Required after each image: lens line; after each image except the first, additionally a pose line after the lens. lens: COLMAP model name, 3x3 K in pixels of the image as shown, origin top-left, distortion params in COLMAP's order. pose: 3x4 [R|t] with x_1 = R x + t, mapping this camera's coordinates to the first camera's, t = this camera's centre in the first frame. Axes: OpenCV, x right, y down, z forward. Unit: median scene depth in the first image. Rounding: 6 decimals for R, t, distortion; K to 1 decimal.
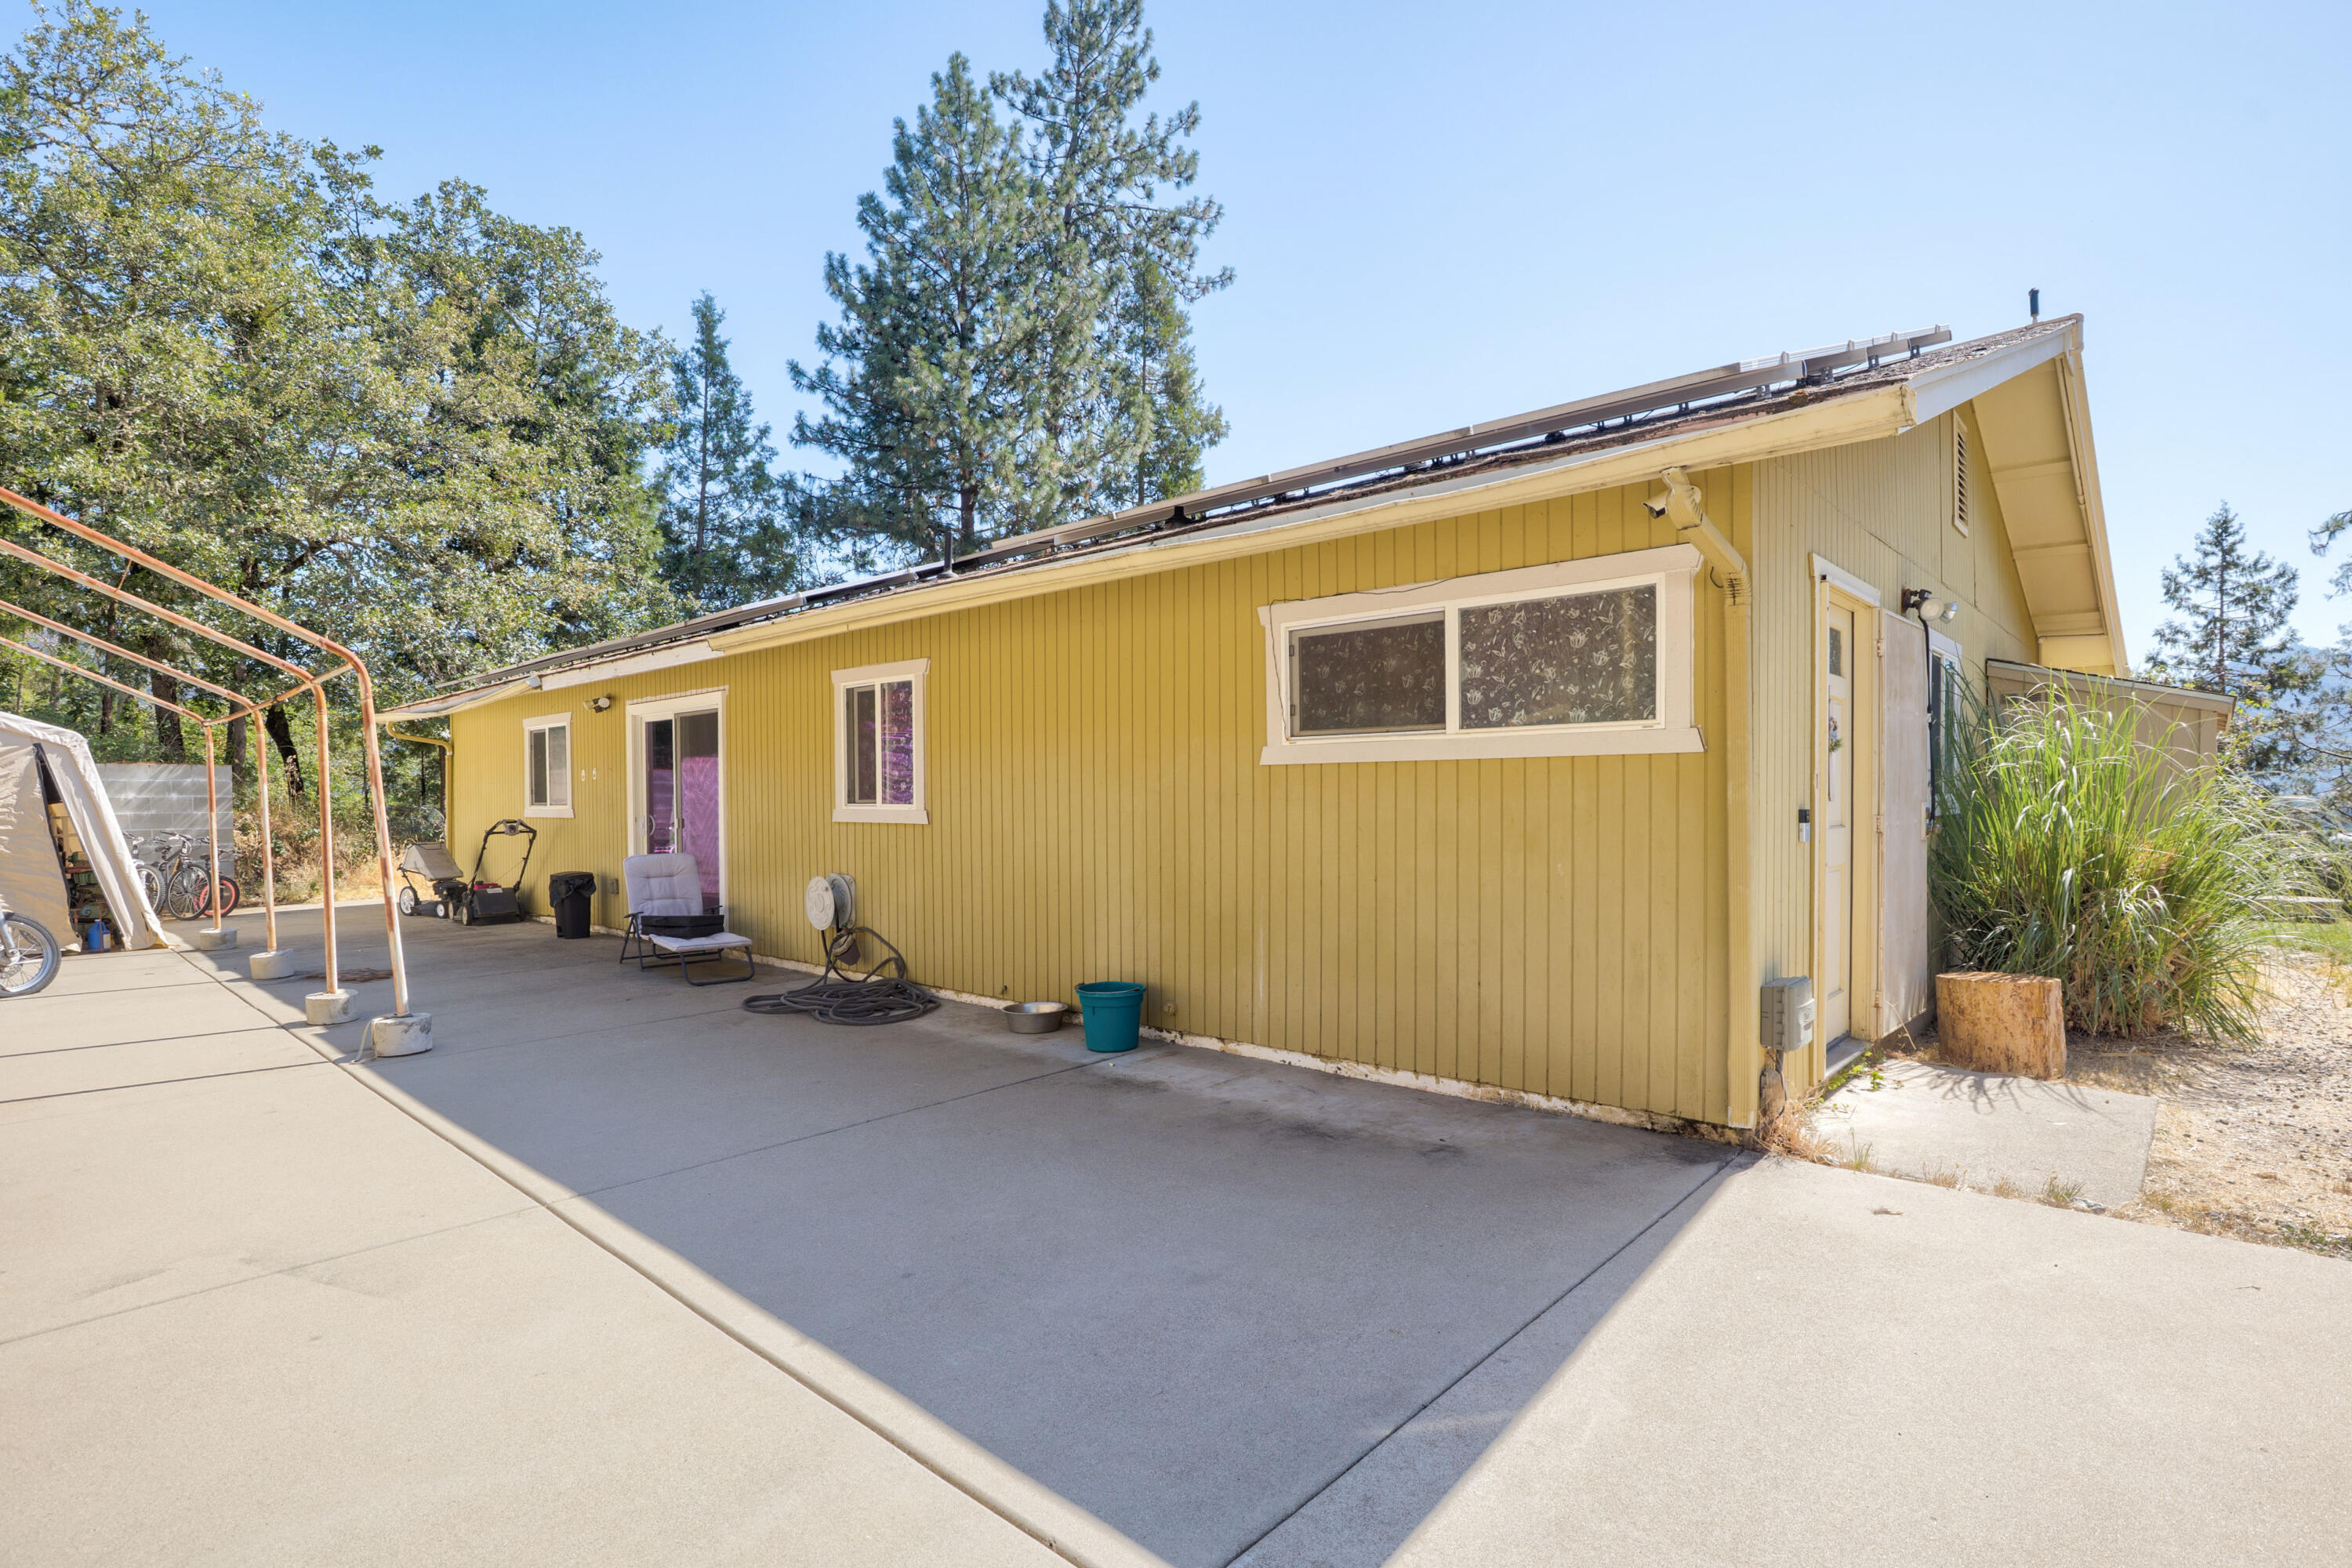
lens RADIAL K [[1154.4, 0, 1179.6], [0, 1154.4, 817.6], [0, 0, 1]] dist [-0.041668, 0.005805]
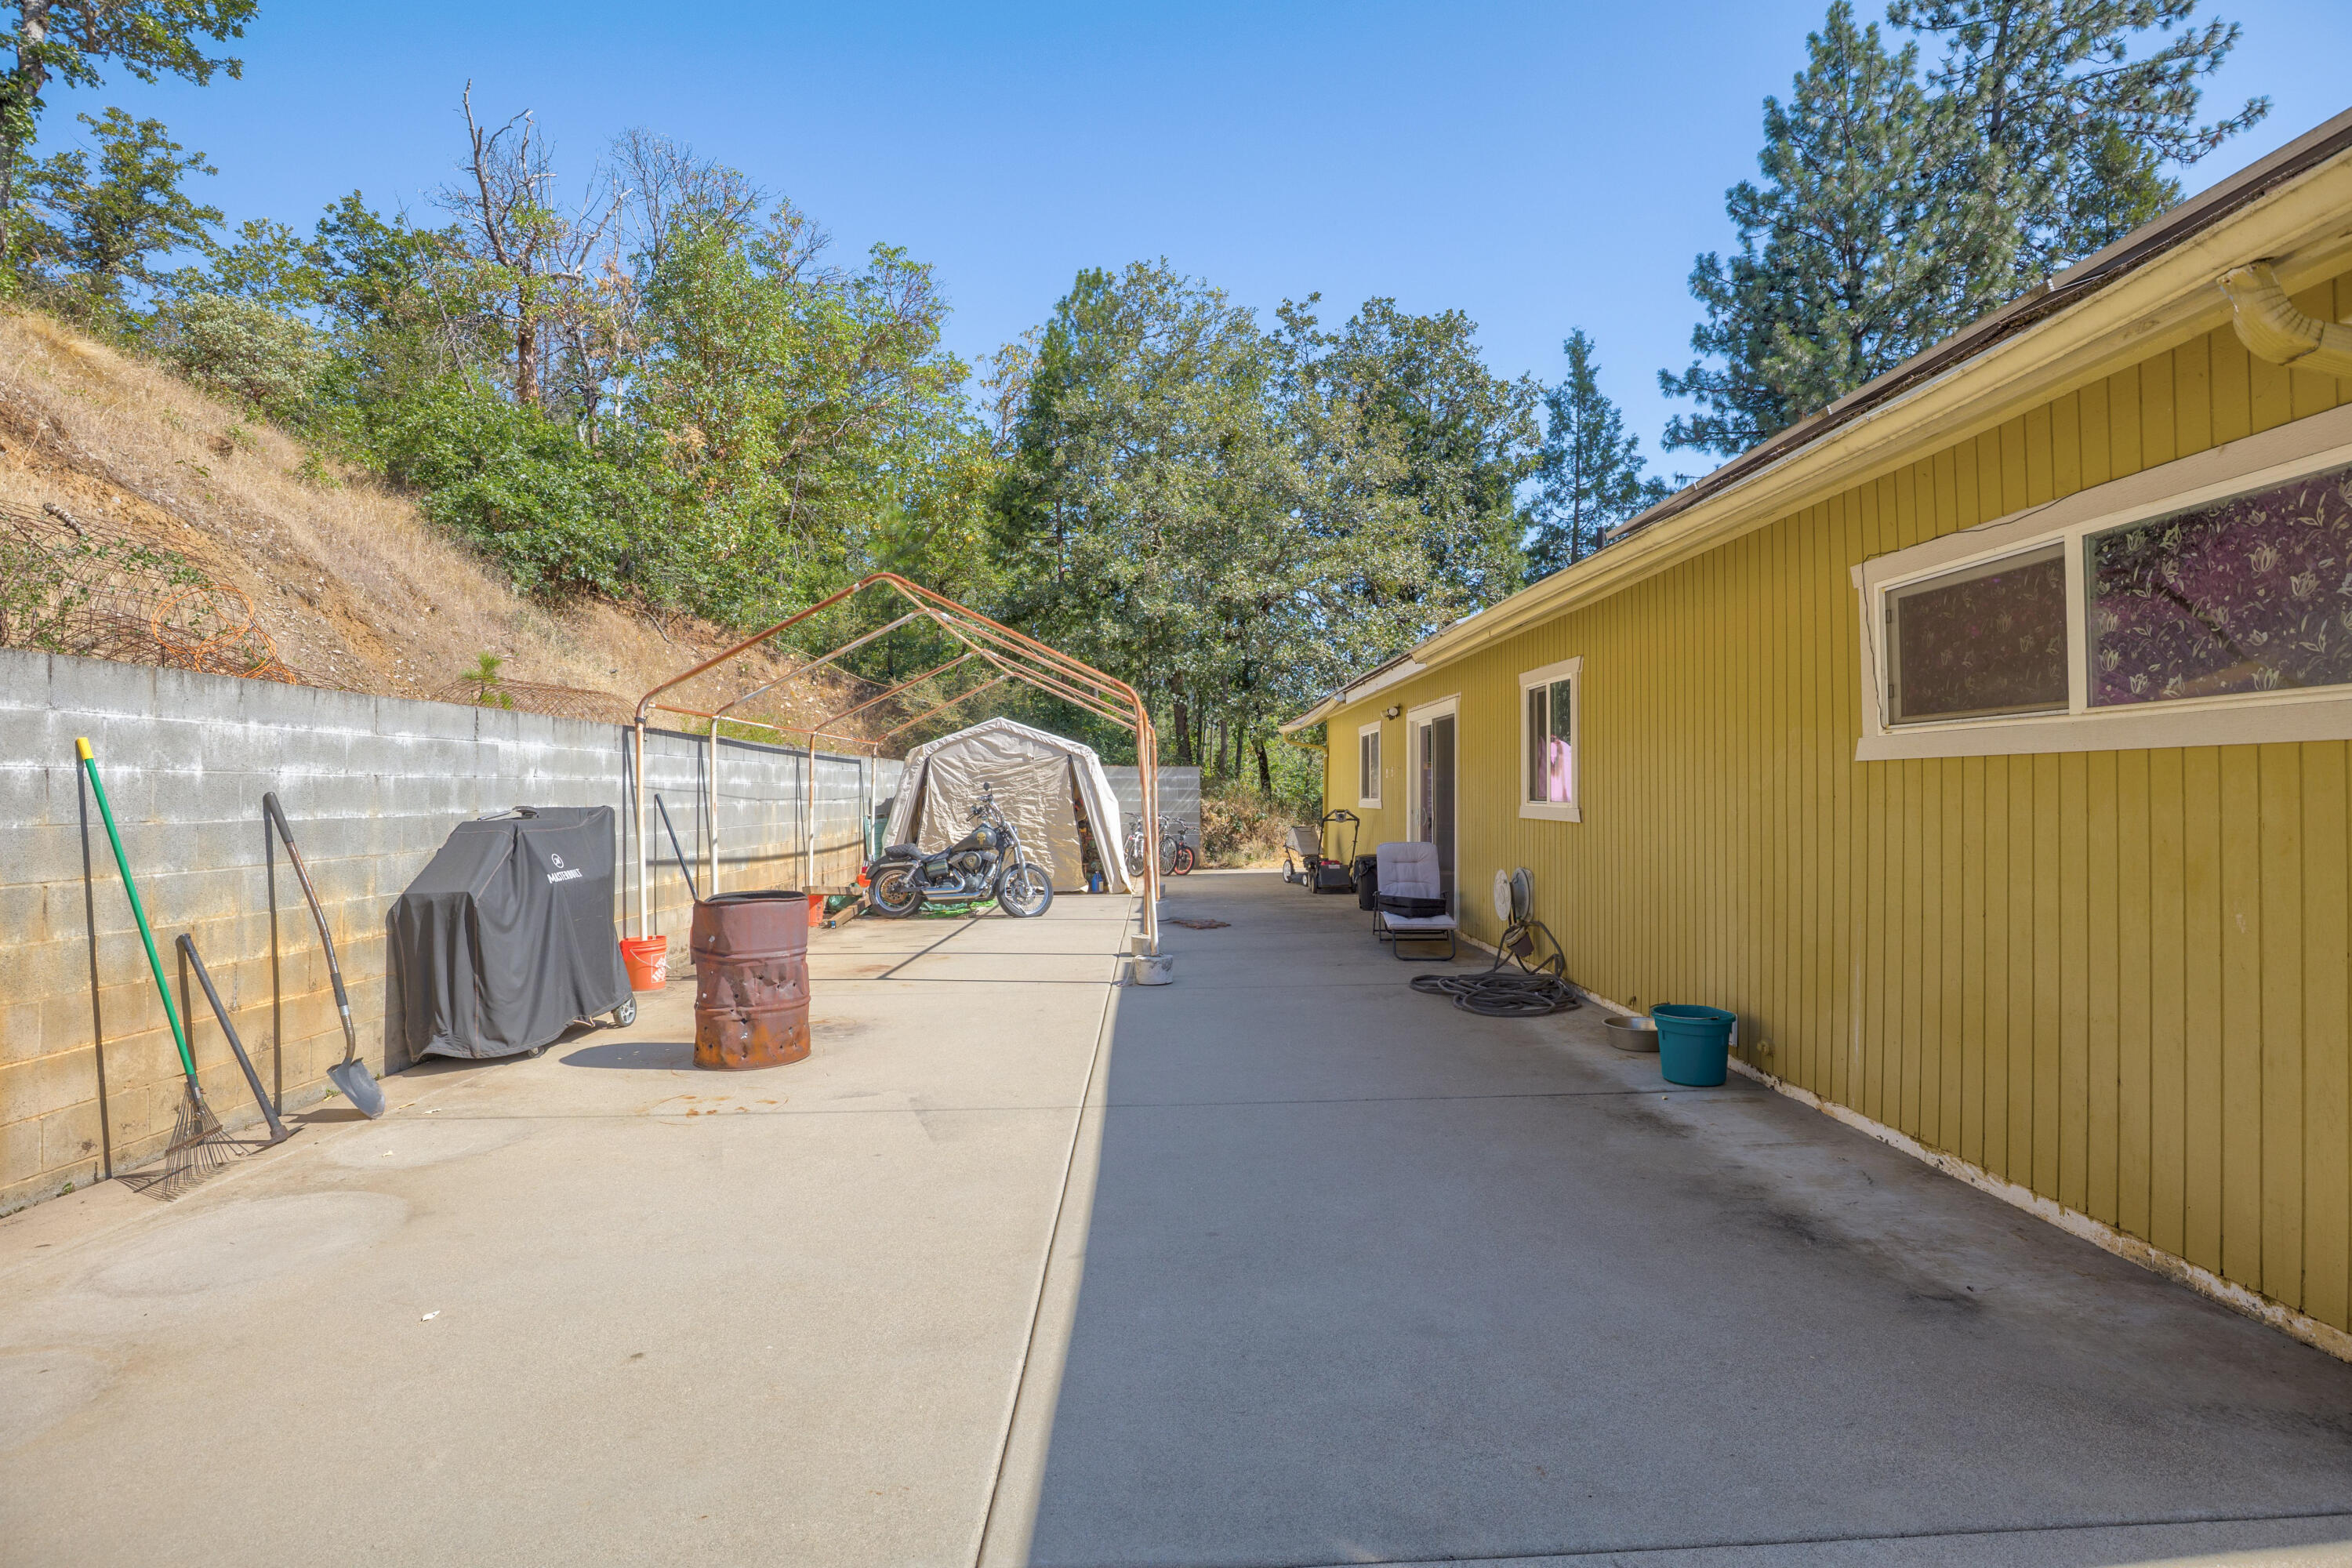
lens RADIAL K [[1094.0, 0, 1212.9], [0, 1094.0, 766.8], [0, 0, 1]] dist [-0.050341, 0.010789]
pose [[0.684493, -0.009879, -0.728953, 0.205185], [-0.017949, 0.999377, -0.030398, -0.007055], [0.728799, 0.033891, 0.683889, 0.105457]]
